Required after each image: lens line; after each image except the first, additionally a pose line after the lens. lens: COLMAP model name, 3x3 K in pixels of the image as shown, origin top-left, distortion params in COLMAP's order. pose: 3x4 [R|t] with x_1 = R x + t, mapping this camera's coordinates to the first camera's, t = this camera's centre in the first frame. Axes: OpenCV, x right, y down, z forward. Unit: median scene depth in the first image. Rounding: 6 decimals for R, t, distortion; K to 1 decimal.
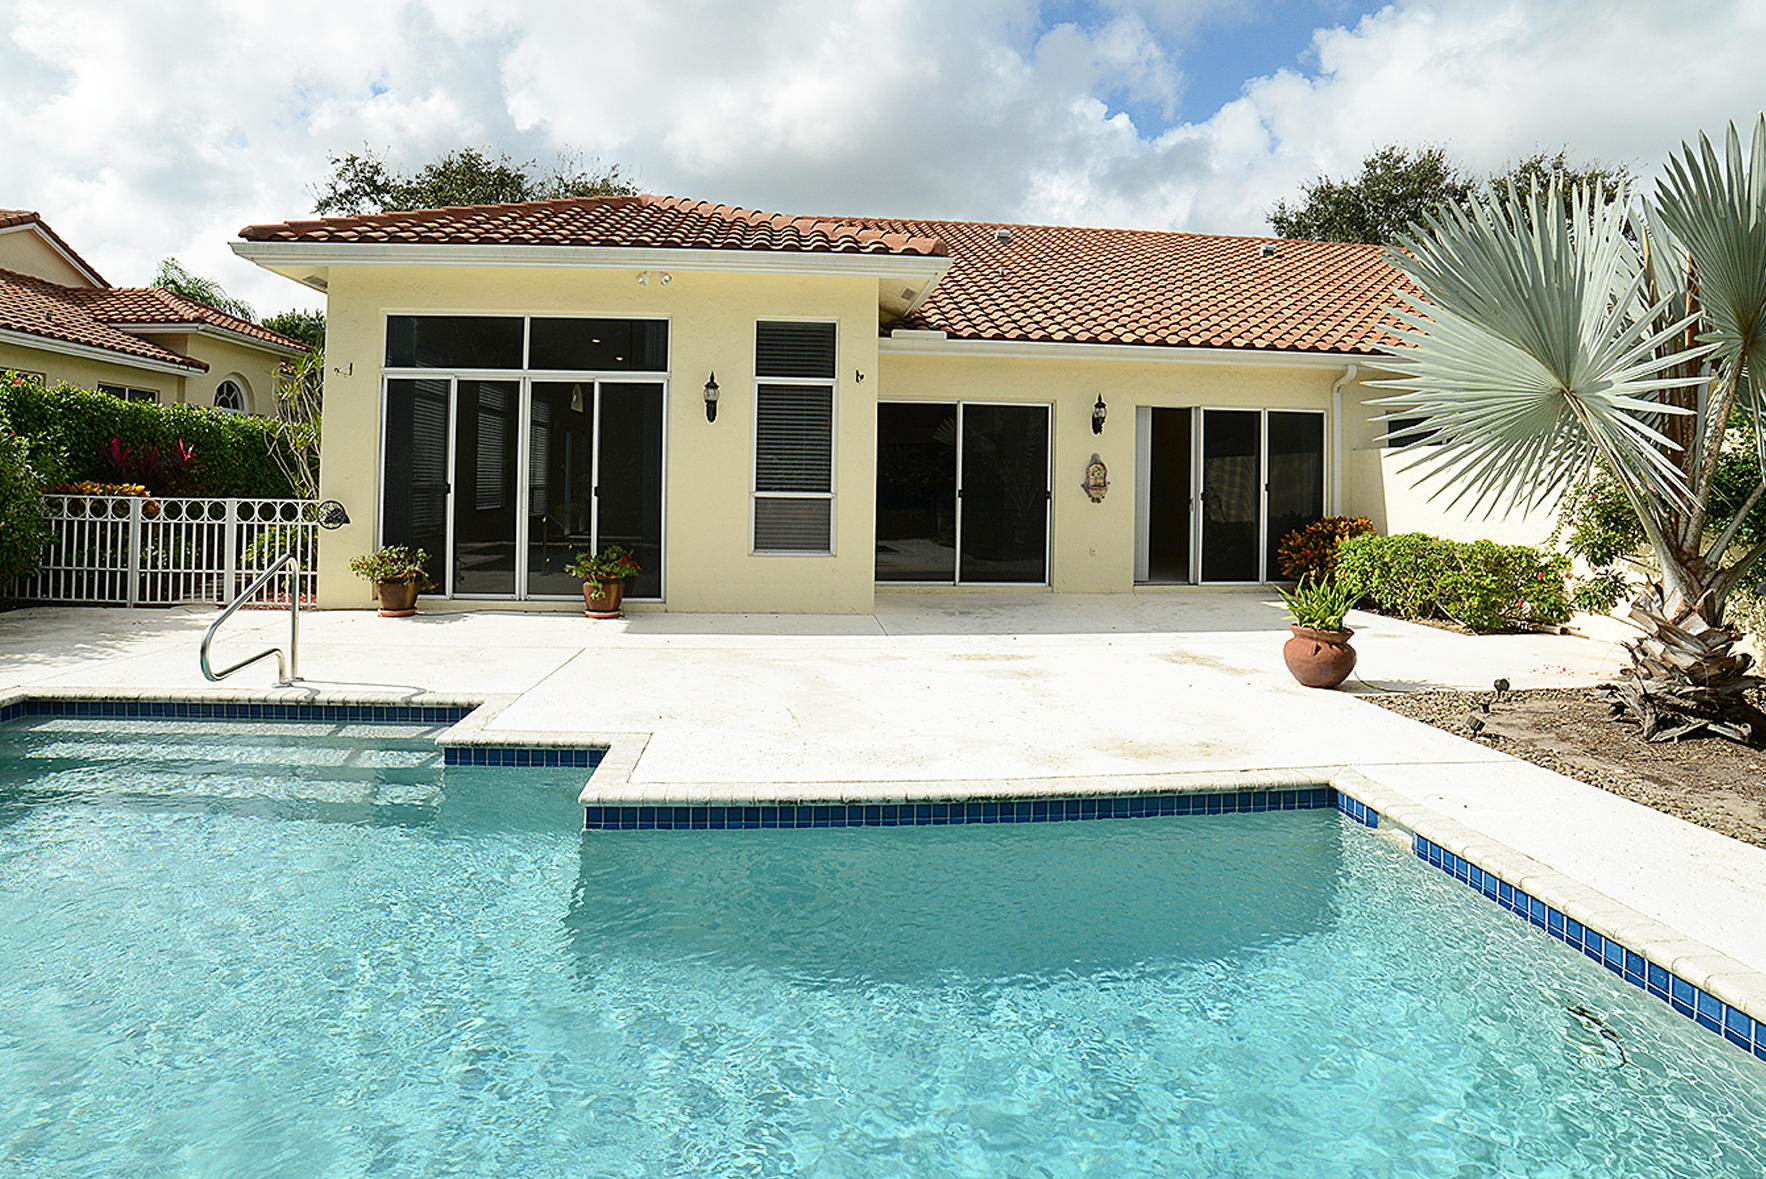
lens RADIAL K [[1090.8, 0, 881.3], [0, 1090.8, 471.3], [0, 0, 1]] dist [-0.119498, 0.053053]
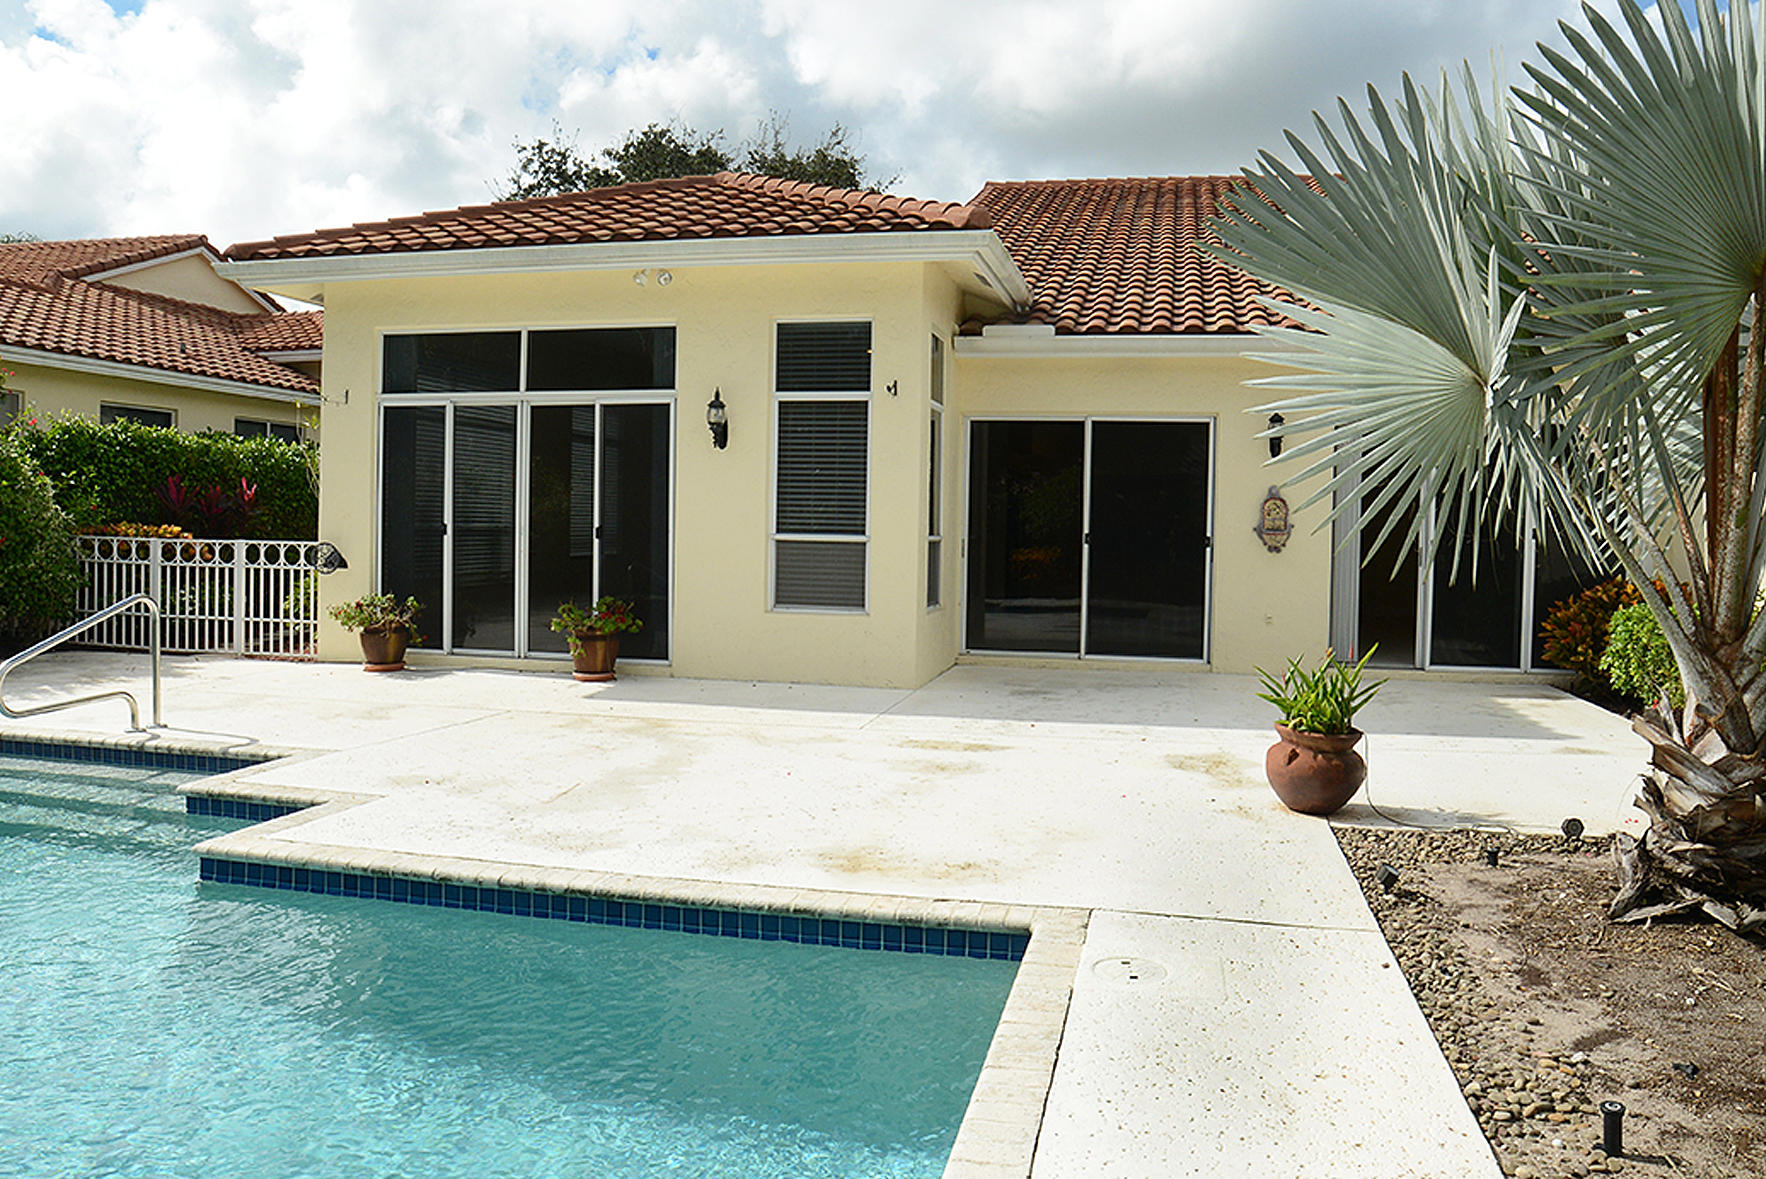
lens RADIAL K [[1404.4, 0, 883.0], [0, 1404.4, 589.5], [0, 0, 1]] dist [-0.090211, -0.003608]
pose [[0.945959, 0.017206, -0.323831, 0.305807], [-0.000035, 0.998597, 0.052957, 0.004759], [0.324287, -0.050084, 0.944632, 0.030417]]
